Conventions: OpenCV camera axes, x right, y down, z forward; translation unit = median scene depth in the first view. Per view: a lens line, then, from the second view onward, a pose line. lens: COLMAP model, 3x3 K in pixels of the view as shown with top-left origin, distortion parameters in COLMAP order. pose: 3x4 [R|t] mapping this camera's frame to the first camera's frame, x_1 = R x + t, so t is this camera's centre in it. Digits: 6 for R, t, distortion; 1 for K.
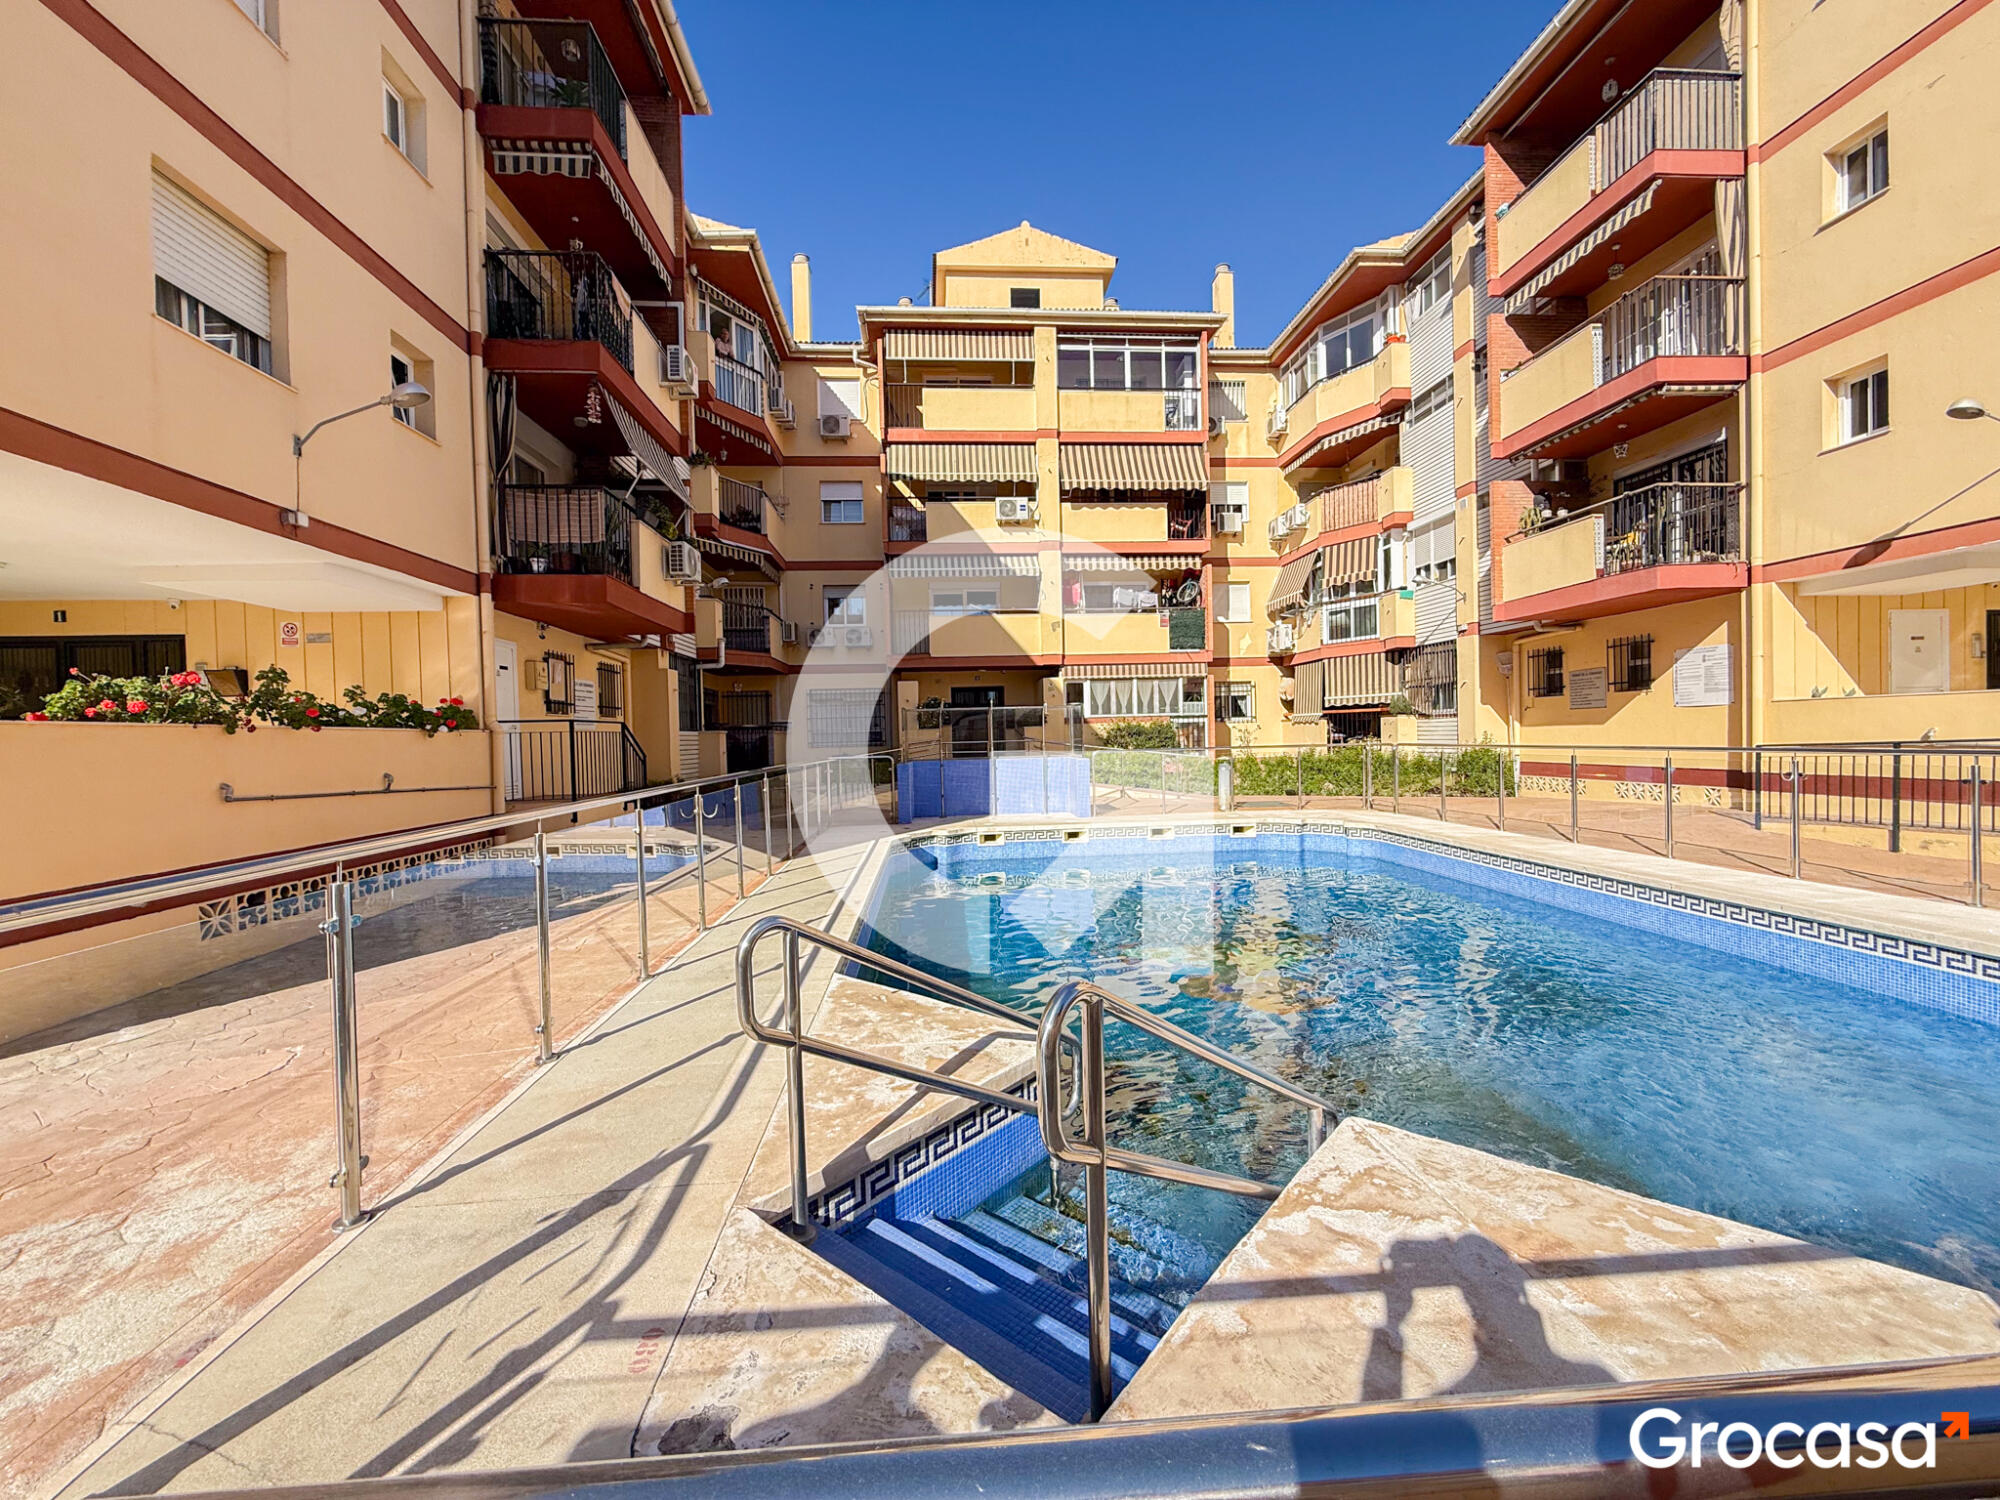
lens RADIAL K [[791.6, 0, 997.1], [0, 791.6, 748.4], [0, 0, 1]] dist [0.001766, -0.000497]
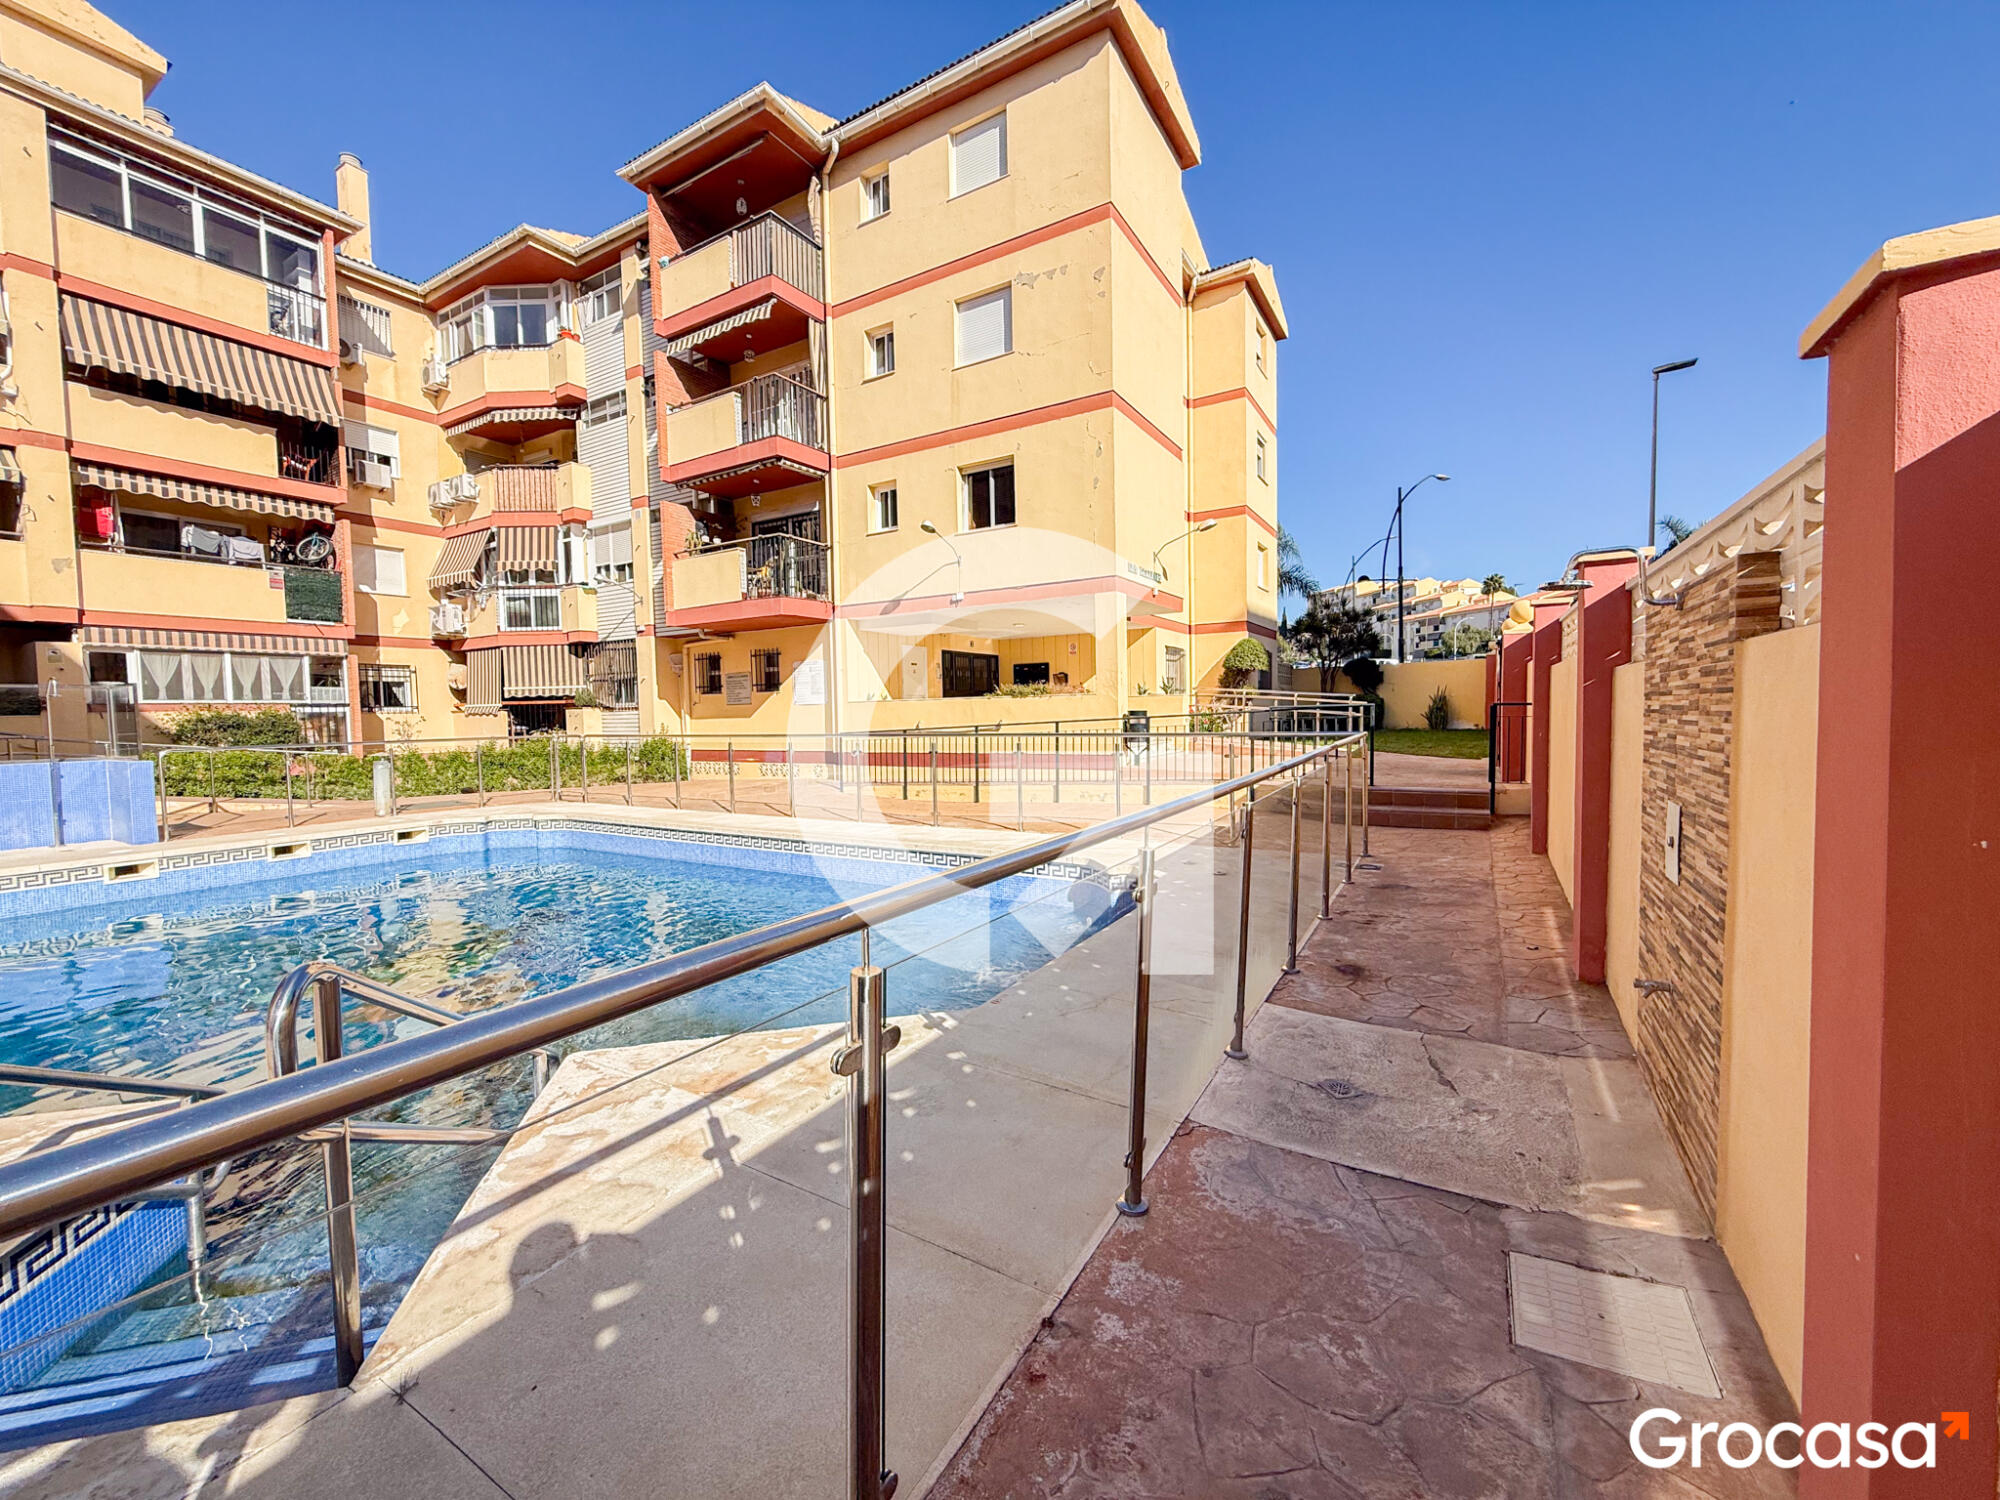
lens RADIAL K [[791.6, 0, 994.8], [0, 791.6, 749.7], [0, 0, 1]] dist [0.001766, -0.000497]
pose [[0.580285, -0.026234, 0.813991, -0.021718], [0.018051, 0.999650, 0.019349, 0.002266], [-0.814213, 0.003465, 0.580556, -0.030097]]
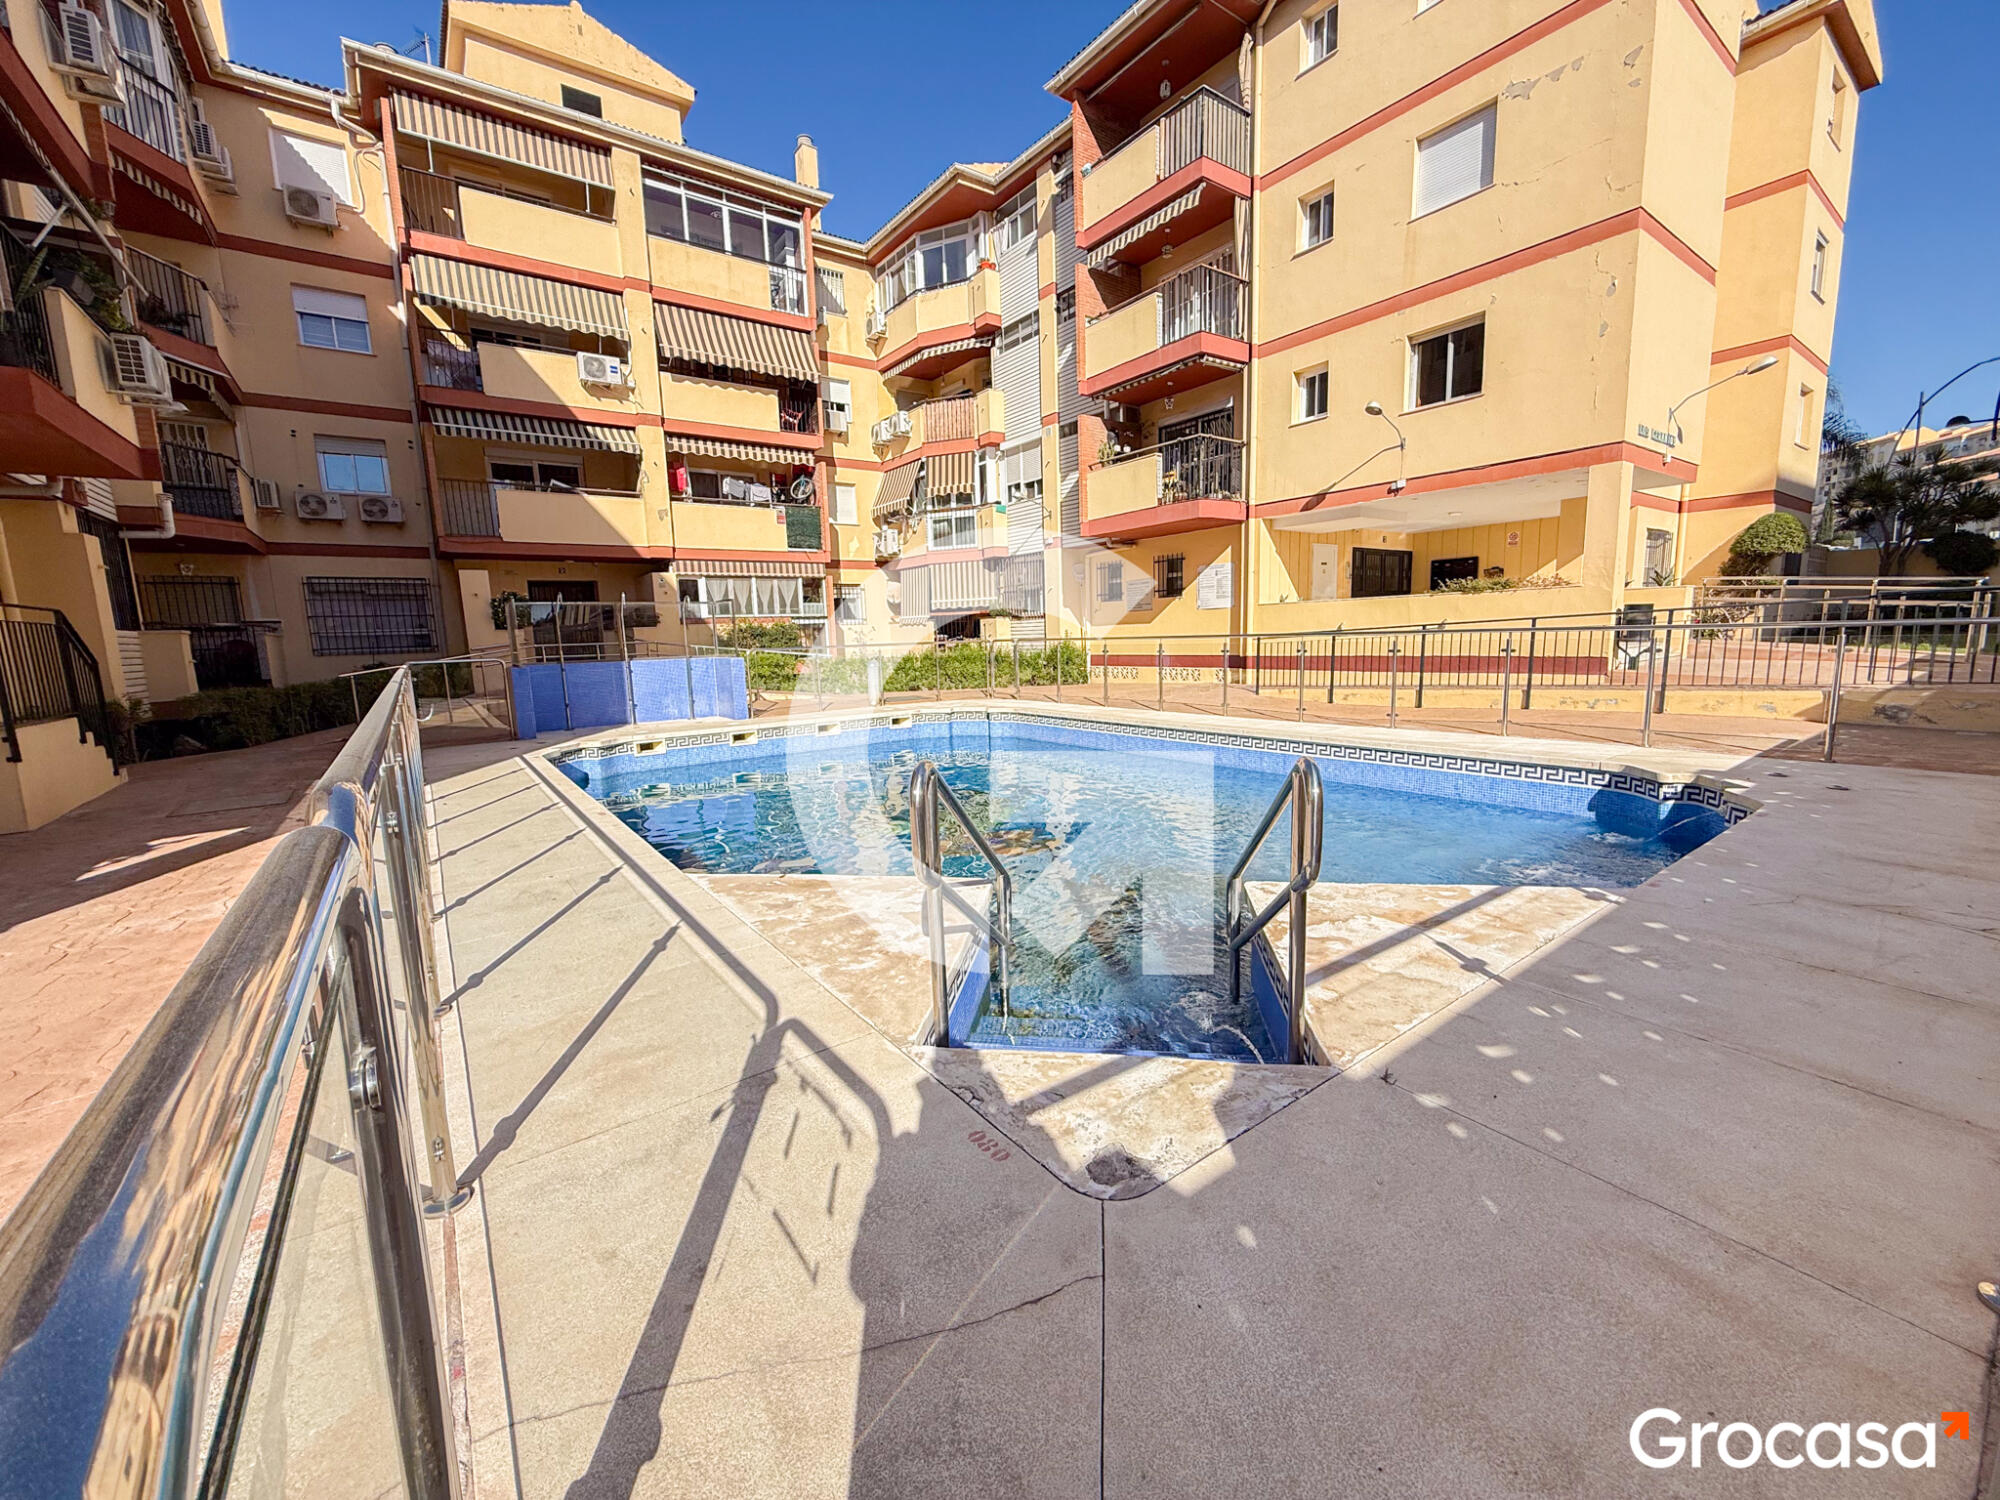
lens RADIAL K [[791.6, 0, 1004.1], [0, 791.6, 747.3], [0, 0, 1]] dist [0.001766, -0.000497]
pose [[0.849996, -0.078229, 0.520948, -0.107345], [0.019173, 0.992851, 0.117810, 0.011944], [-0.526440, -0.090150, 0.845419, 0.015964]]
